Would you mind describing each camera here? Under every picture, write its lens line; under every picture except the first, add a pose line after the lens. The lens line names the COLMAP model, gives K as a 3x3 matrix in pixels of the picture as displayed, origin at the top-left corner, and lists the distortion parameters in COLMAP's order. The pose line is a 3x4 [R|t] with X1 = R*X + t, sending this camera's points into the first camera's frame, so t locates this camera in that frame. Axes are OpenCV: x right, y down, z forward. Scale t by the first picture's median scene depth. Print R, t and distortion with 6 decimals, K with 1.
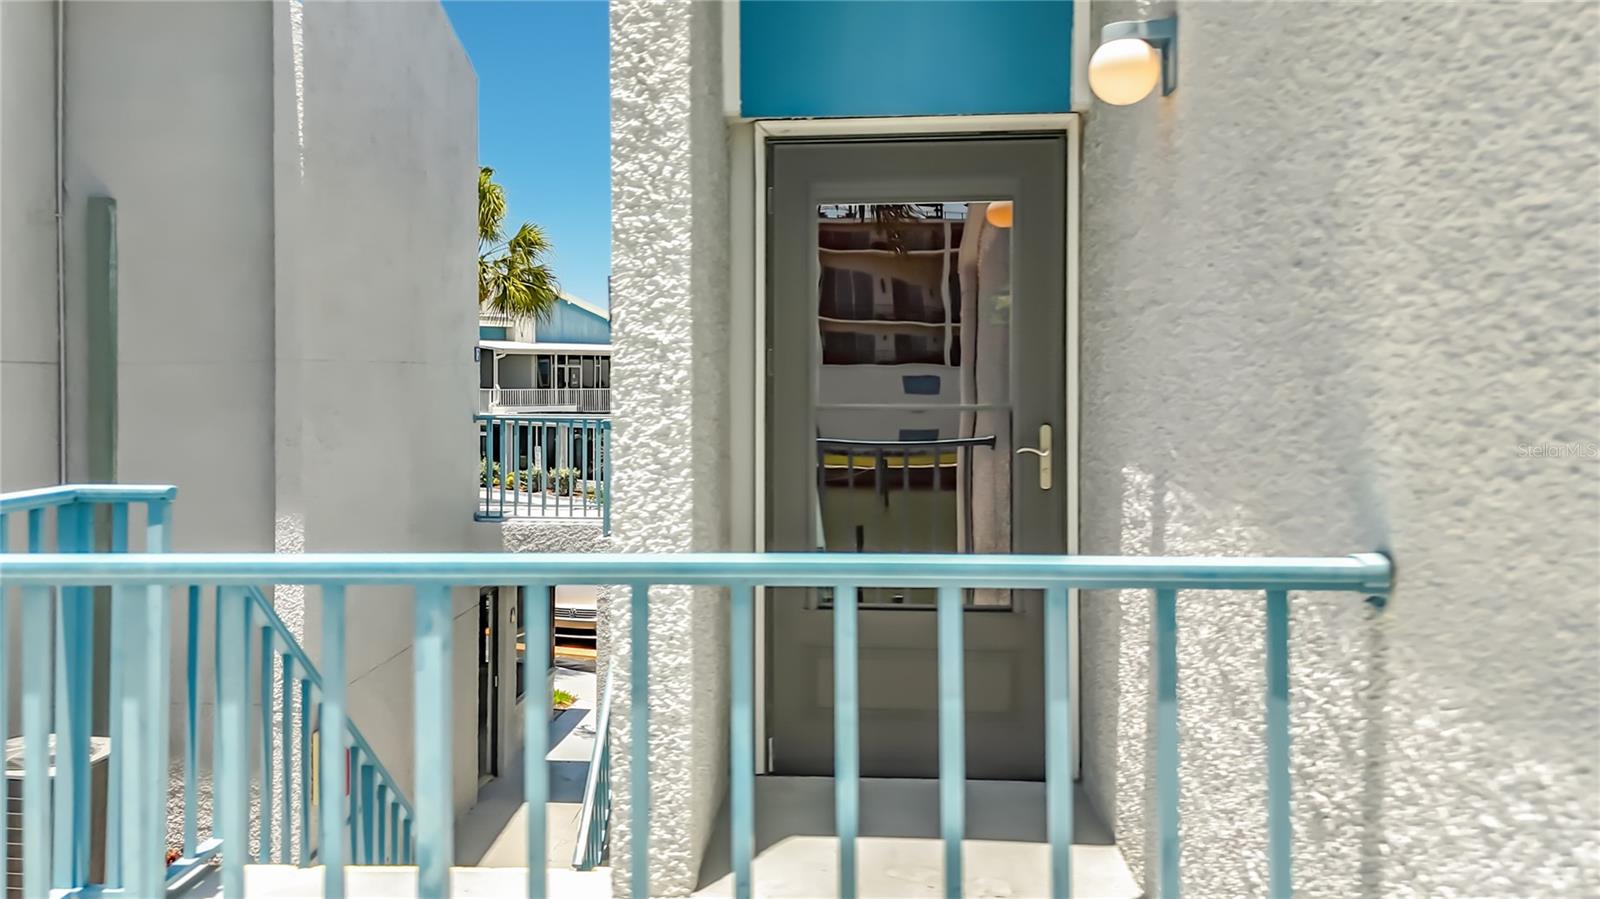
lens RADIAL K [[1239.7, 0, 798.1], [0, 1239.7, 387.3], [0, 0, 1]] dist [0.066966, -0.000120]
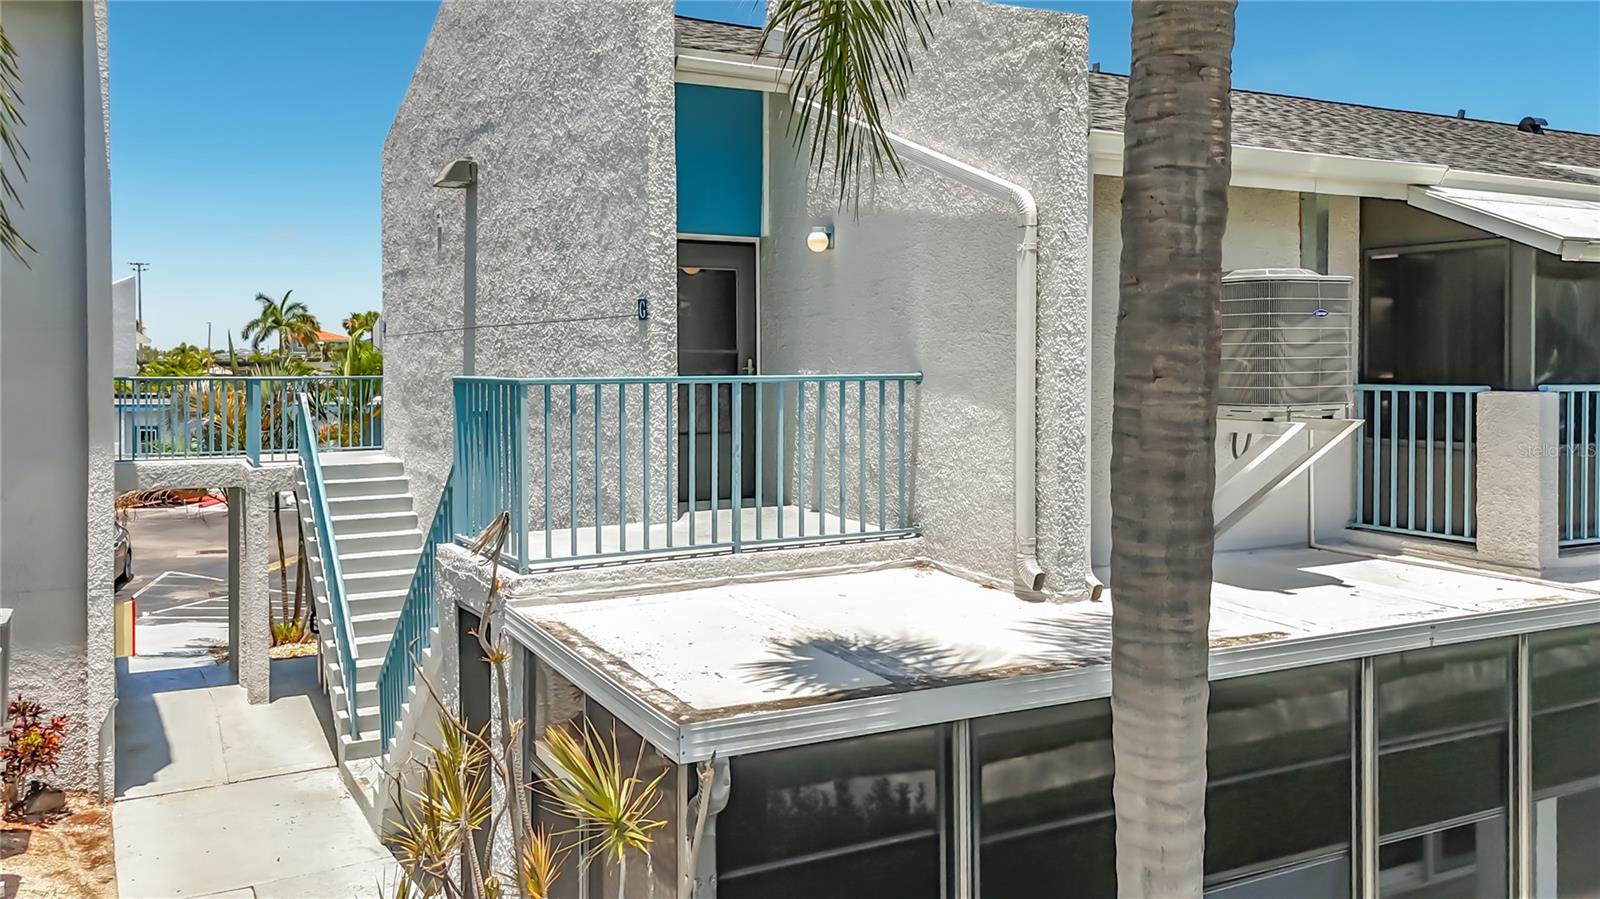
lens RADIAL K [[1185.3, 0, 811.7], [0, 1185.3, 387.6], [0, 0, 1]] dist [0.146617, -0.254775]
pose [[0.859618, -0.008944, 0.510859, -1.190794], [0.001059, 0.999876, 0.015724, 0.064794], [-0.510936, -0.012975, 0.859521, -1.448273]]
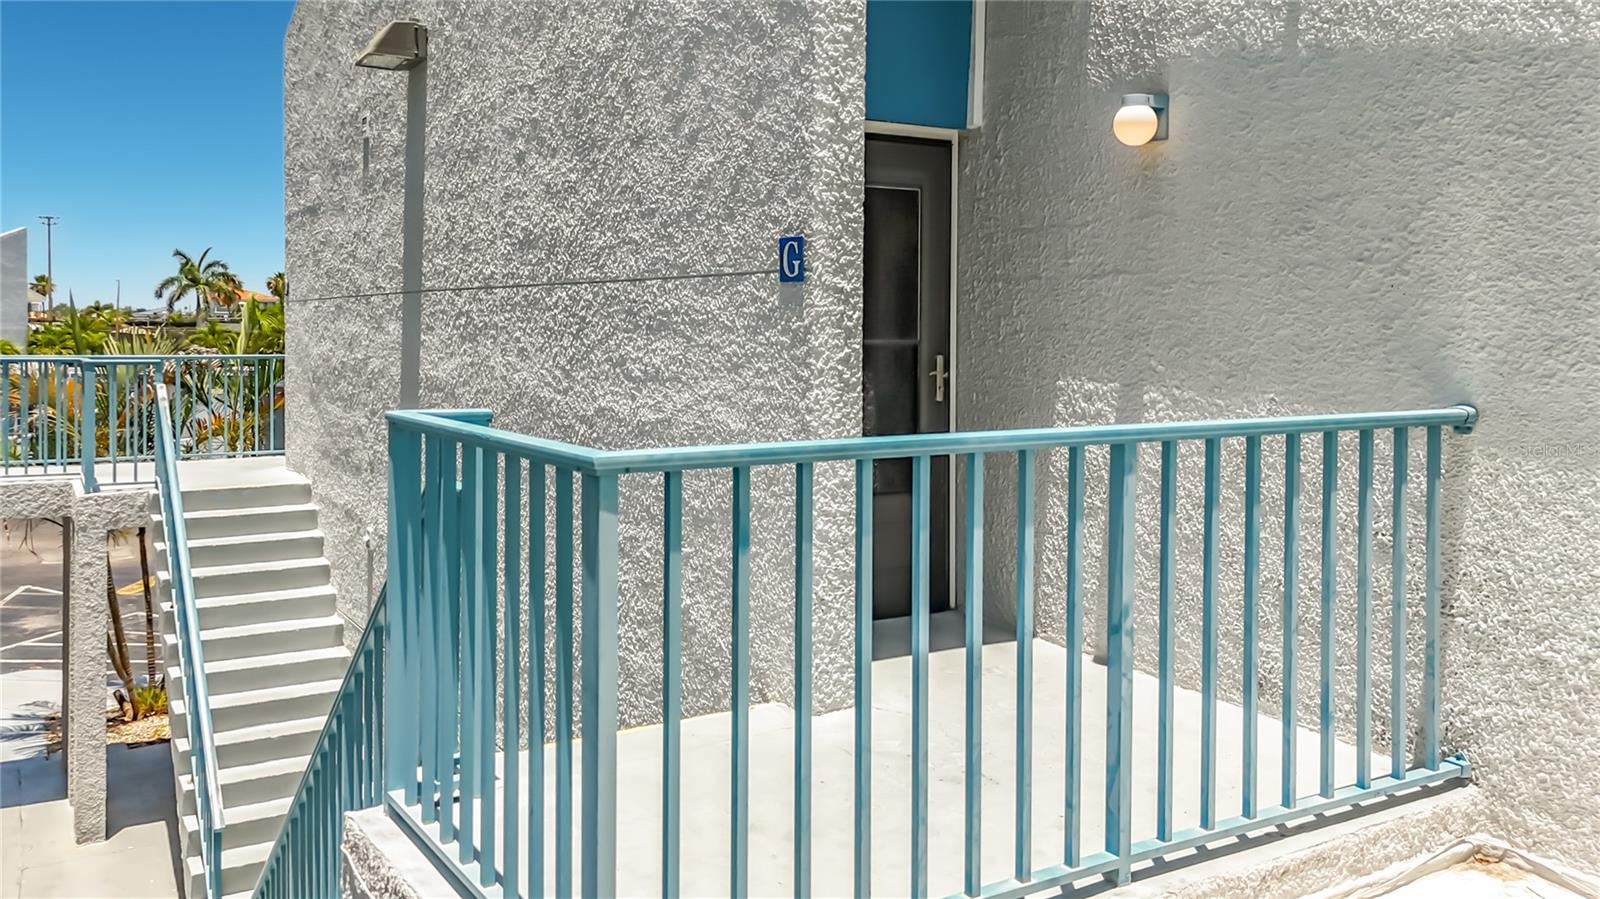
lens RADIAL K [[1189.3, 0, 831.3], [0, 1189.3, 338.7], [0, 0, 1]] dist [0.092833, -0.091326]
pose [[0.825680, 0.000157, 0.564139, -0.830369], [-0.004230, 0.999974, 0.005912, 0.007982], [-0.564123, -0.007267, 0.825659, -0.028065]]
